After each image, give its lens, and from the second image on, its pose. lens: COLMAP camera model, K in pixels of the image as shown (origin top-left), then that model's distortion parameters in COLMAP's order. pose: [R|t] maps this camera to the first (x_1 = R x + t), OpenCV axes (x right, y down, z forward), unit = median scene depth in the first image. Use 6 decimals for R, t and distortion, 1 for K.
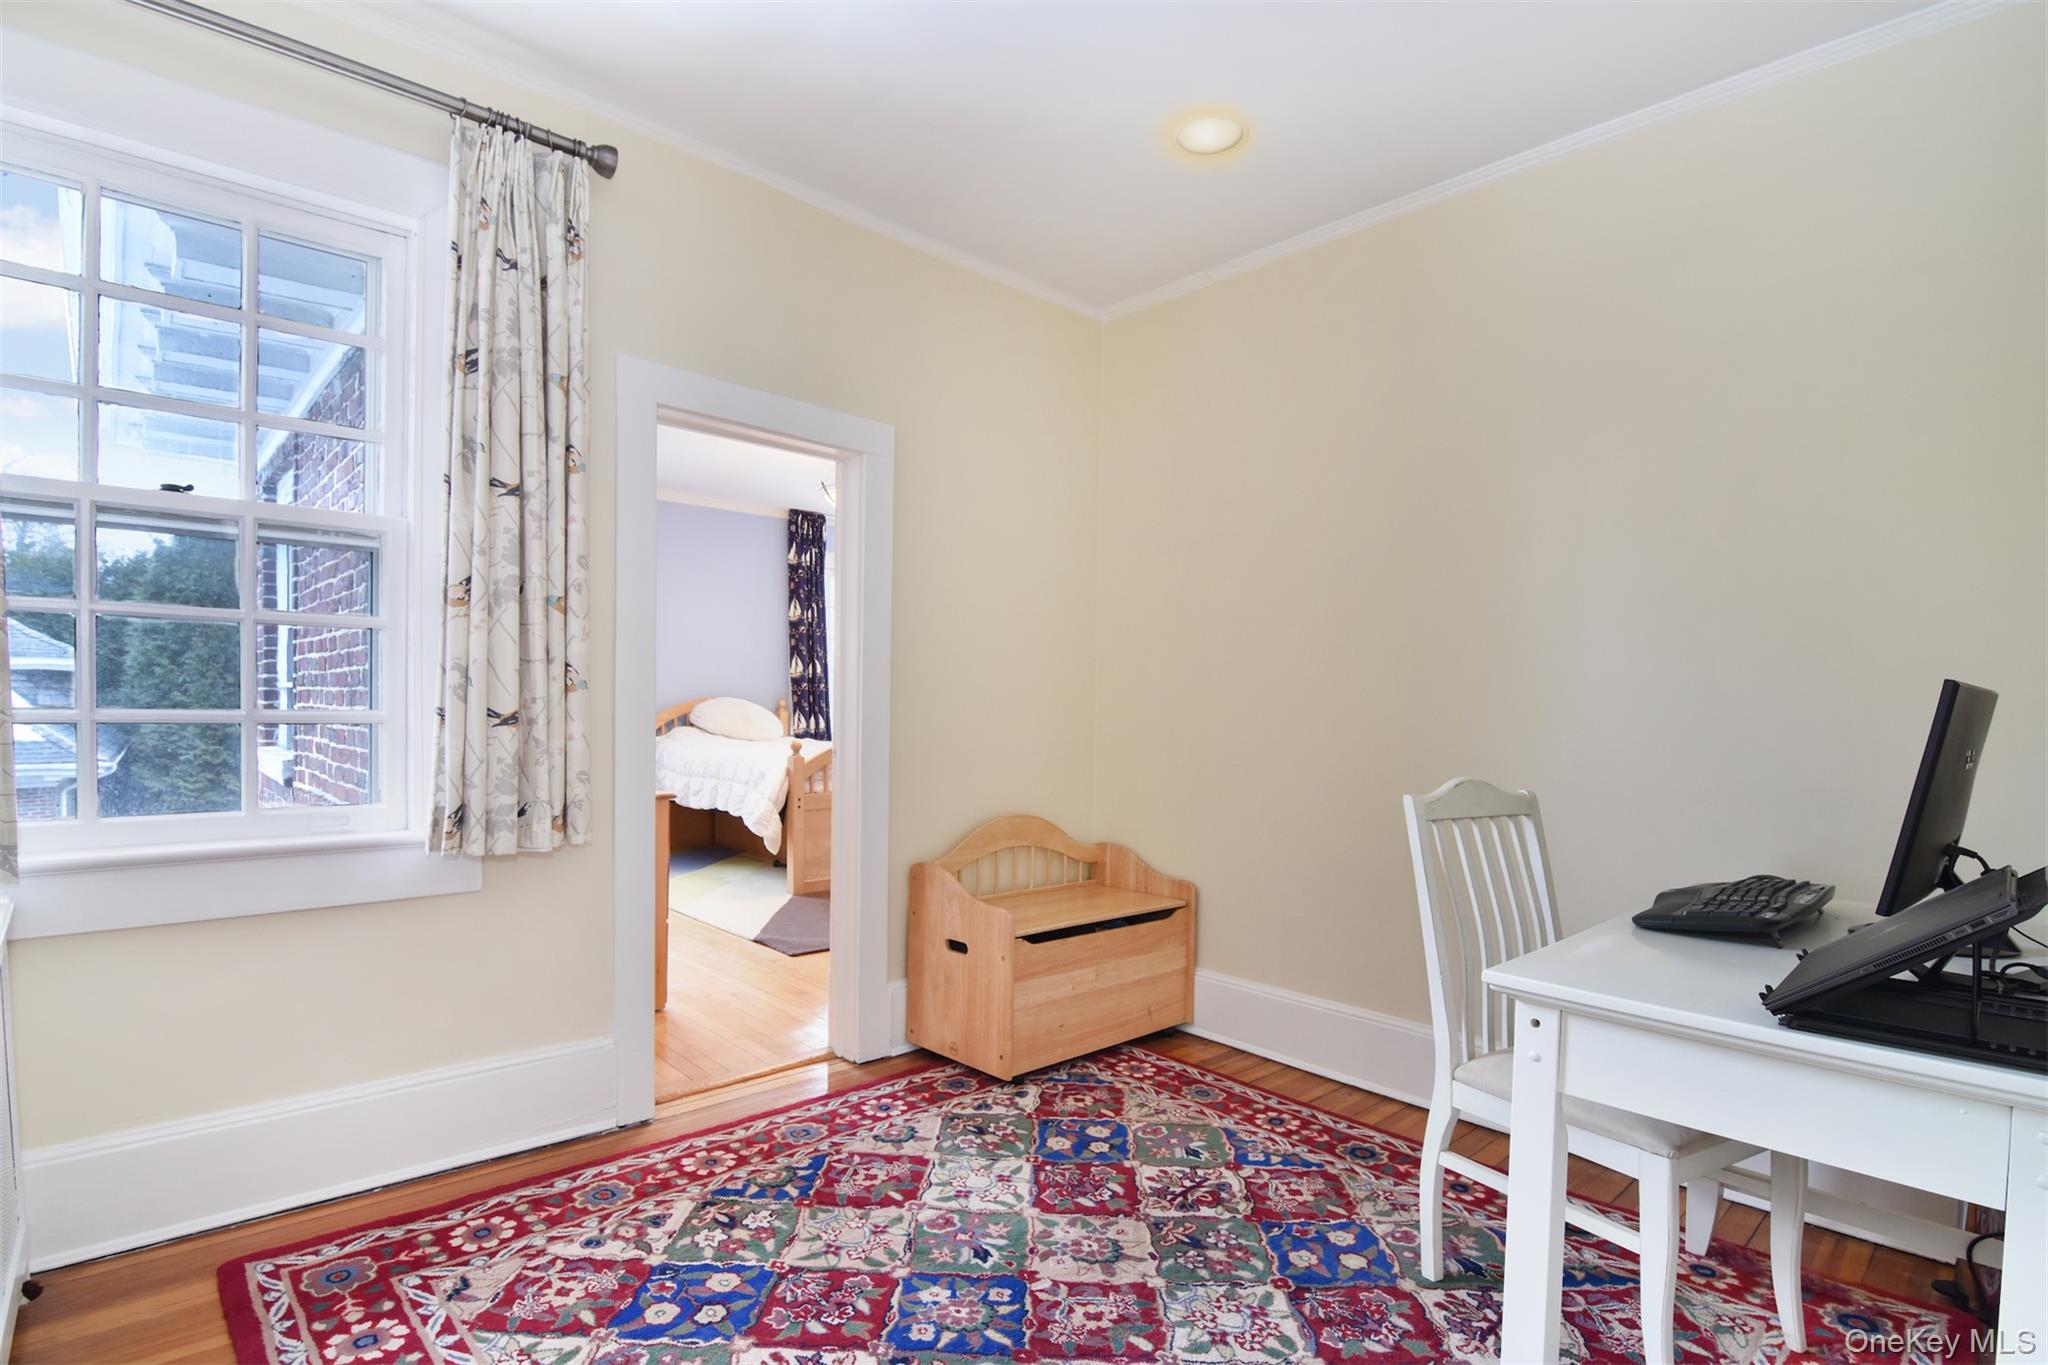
lens RADIAL K [[1024.7, 0, 1028.4], [0, 1024.7, 699.1], [0, 0, 1]] dist [0.002674, 0.000086]
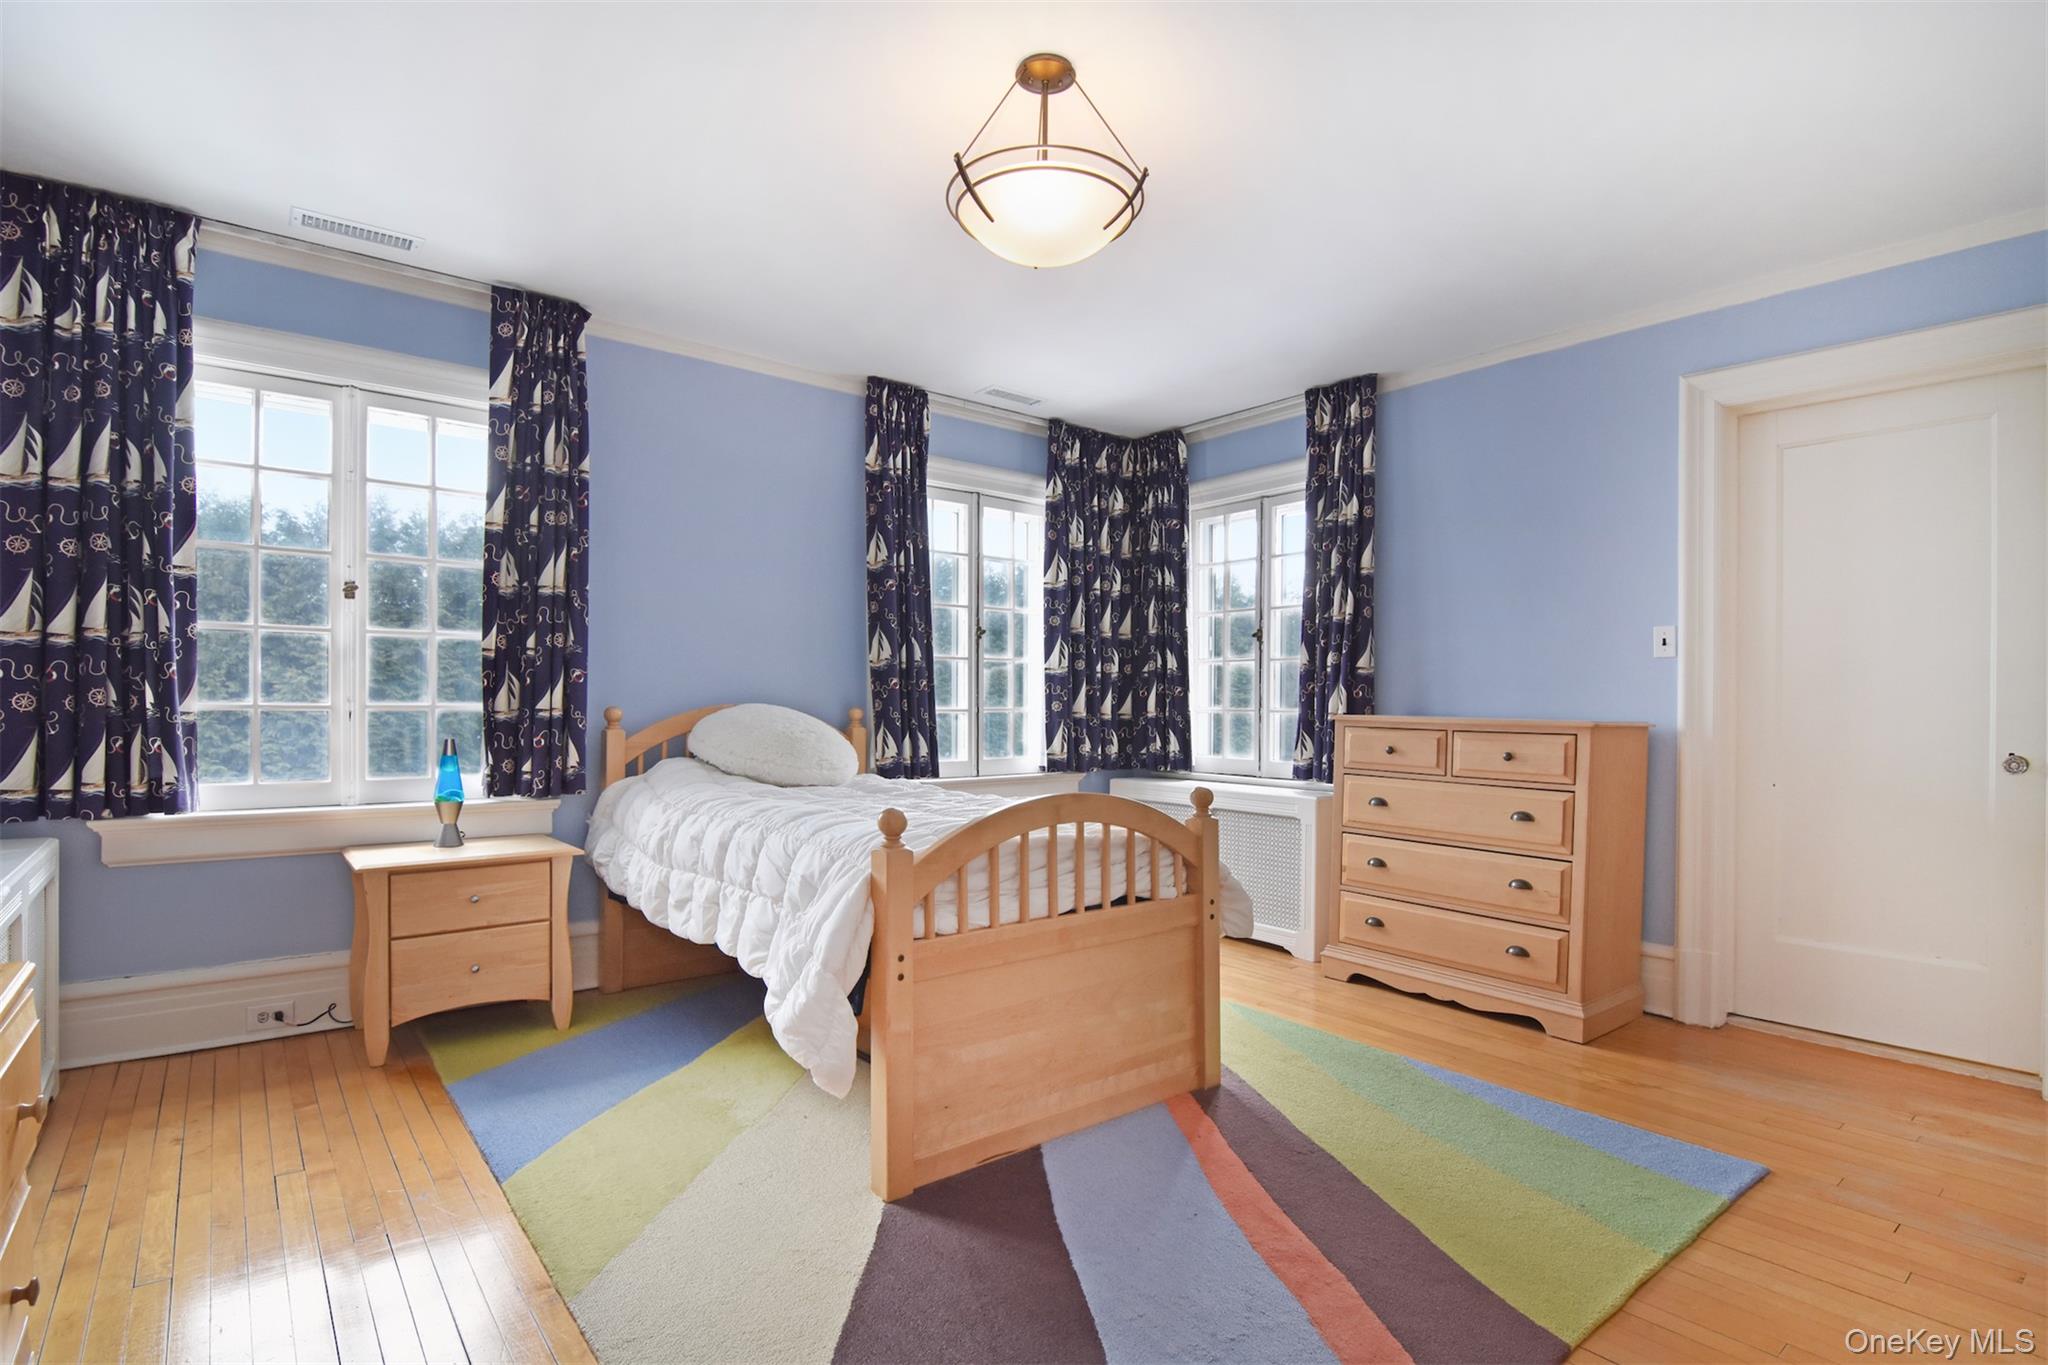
lens RADIAL K [[1024.7, 0, 1023.1], [0, 1024.7, 686.8], [0, 0, 1]] dist [0.002674, 0.000086]
pose [[0.997342, -0.007451, -0.072485, -0.104668], [0.006033, 0.999787, -0.019754, 0.000919], [0.072617, 0.019264, 0.997174, 0.432675]]
